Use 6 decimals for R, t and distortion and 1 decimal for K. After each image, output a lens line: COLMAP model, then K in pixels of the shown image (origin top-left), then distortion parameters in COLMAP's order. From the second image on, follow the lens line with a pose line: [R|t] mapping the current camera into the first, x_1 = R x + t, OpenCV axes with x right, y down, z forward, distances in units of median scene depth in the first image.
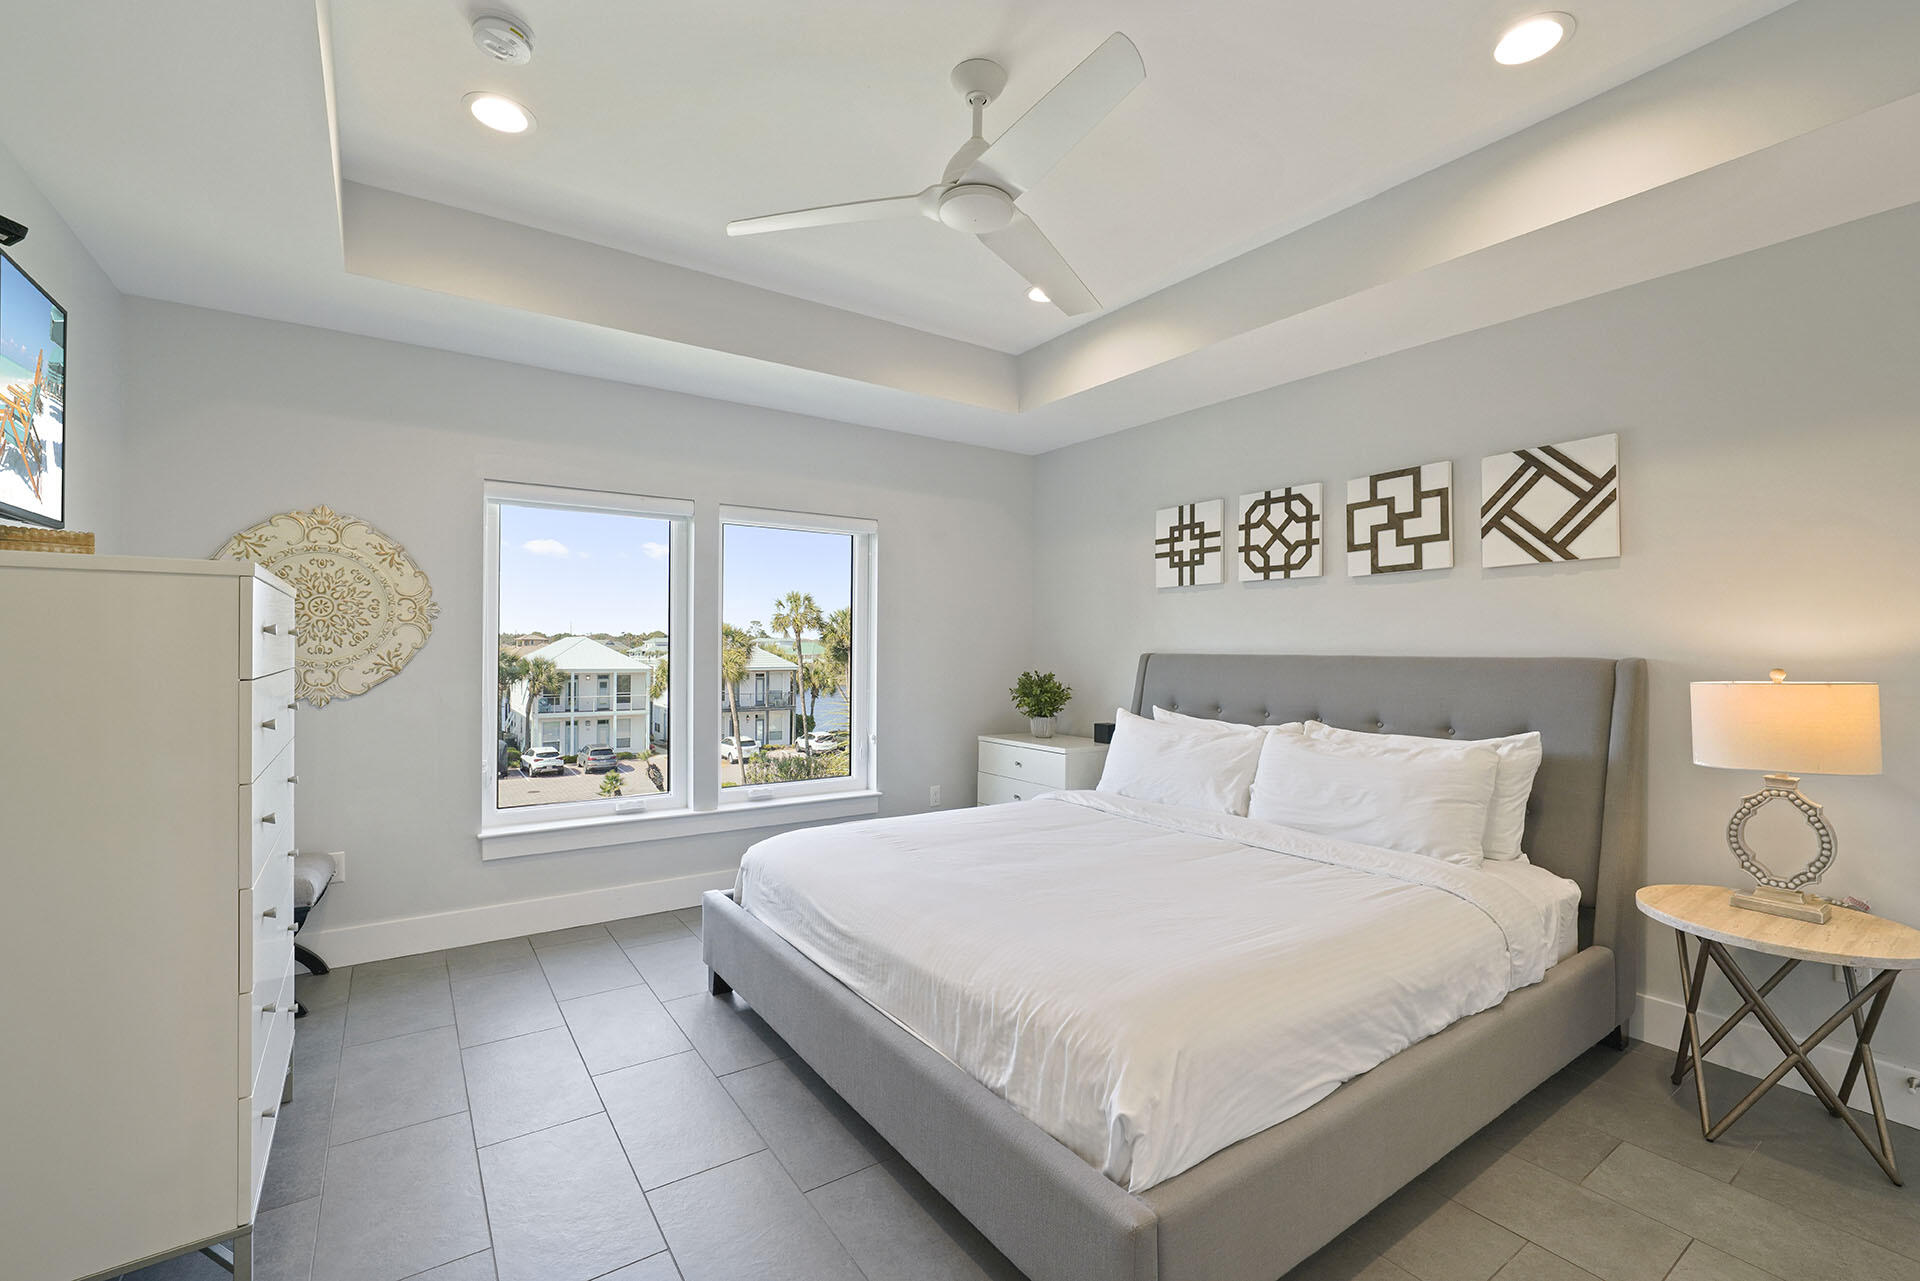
lens RADIAL K [[813.1, 0, 948.7], [0, 813.1, 645.3], [0, 0, 1]] dist [-0.015271, 0.001049]
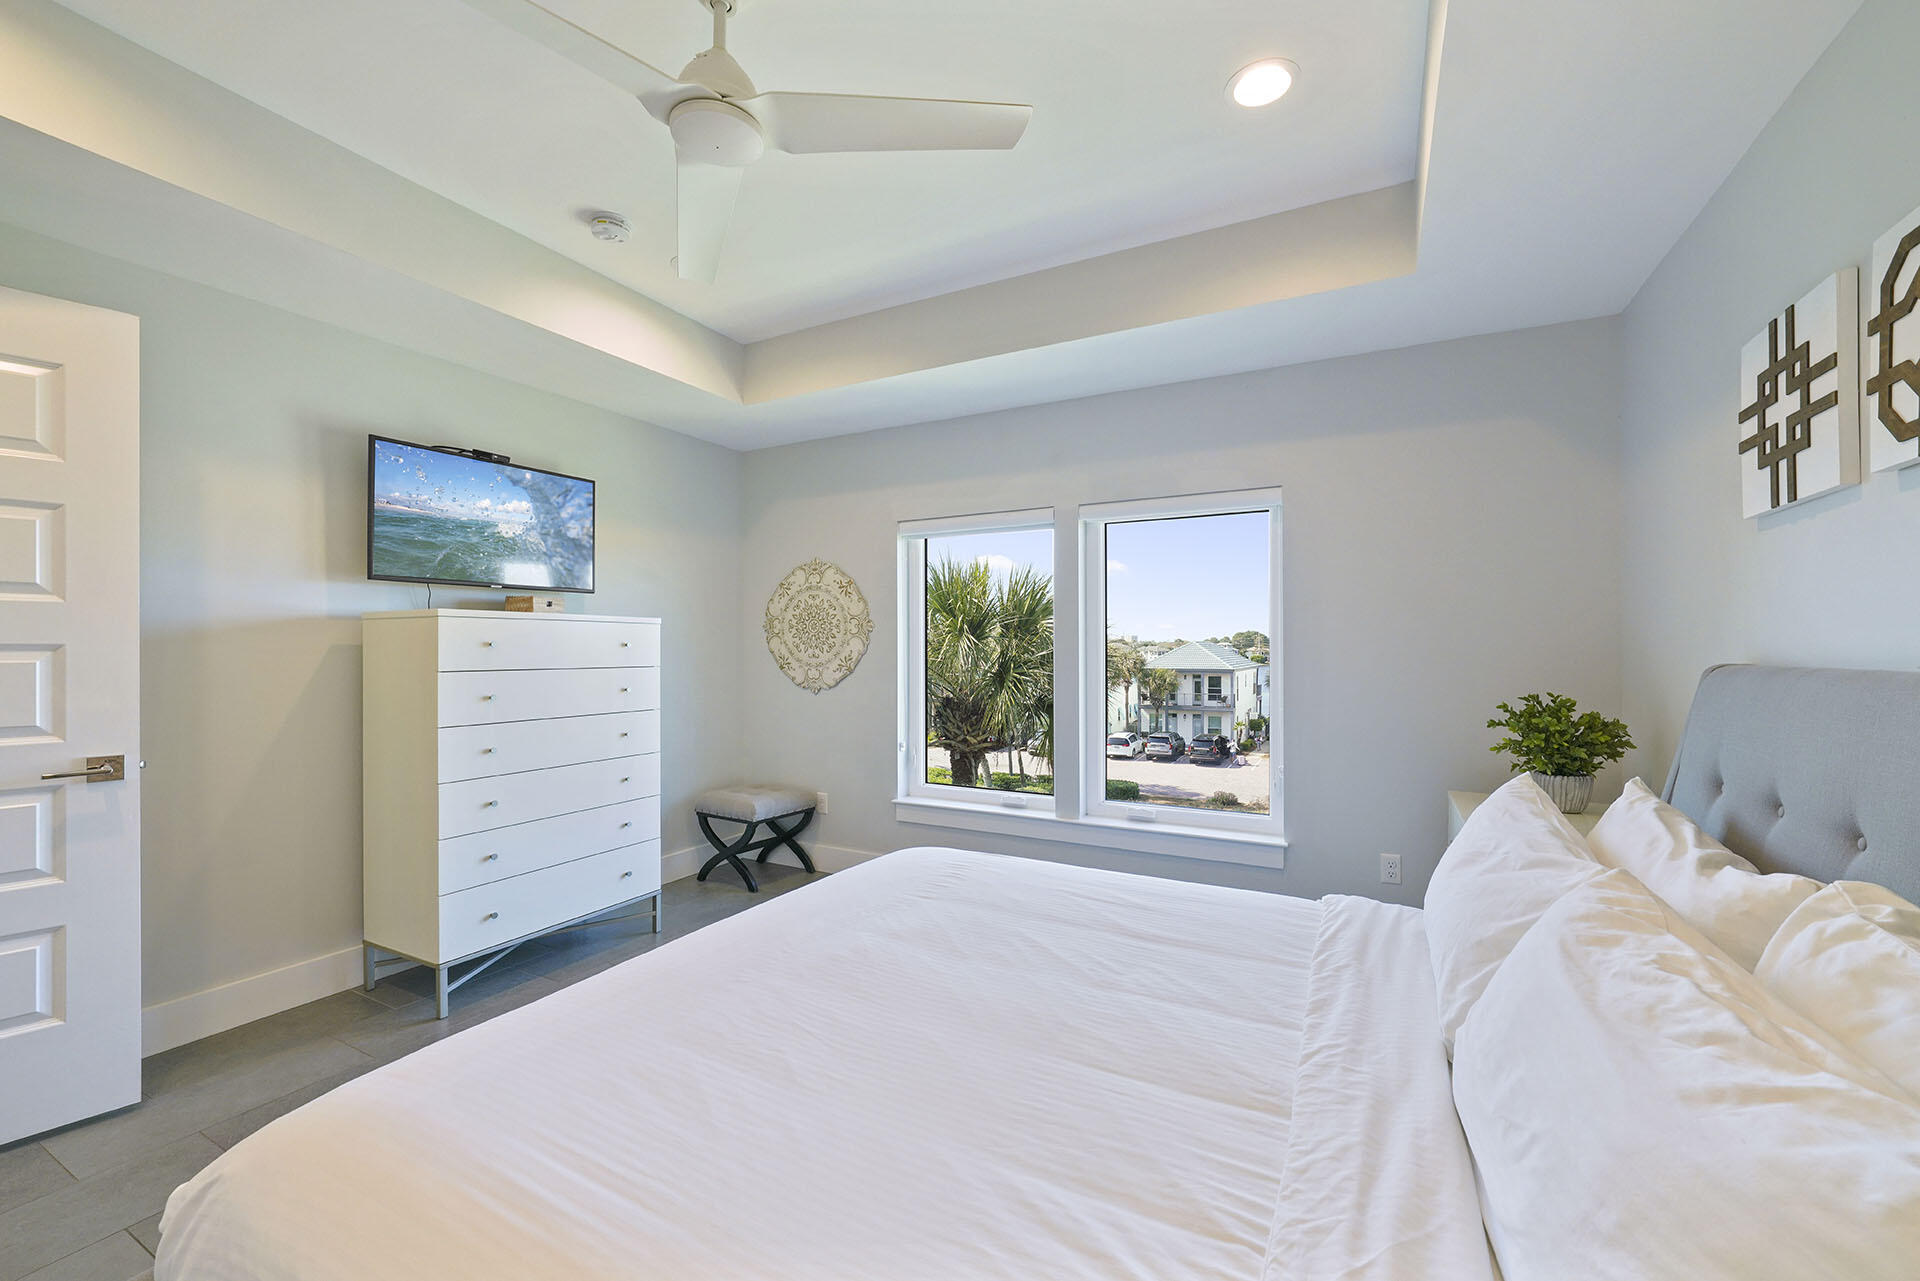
lens RADIAL K [[749.5, 0, 968.2], [0, 749.5, 643.4], [0, 0, 1]] dist [-0.011154, 0.000771]
pose [[0.473186, -0.012769, -0.880870, 0.443268], [0.004063, 0.999916, -0.012312, 0.001643], [0.880953, 0.002247, 0.473198, 0.460158]]
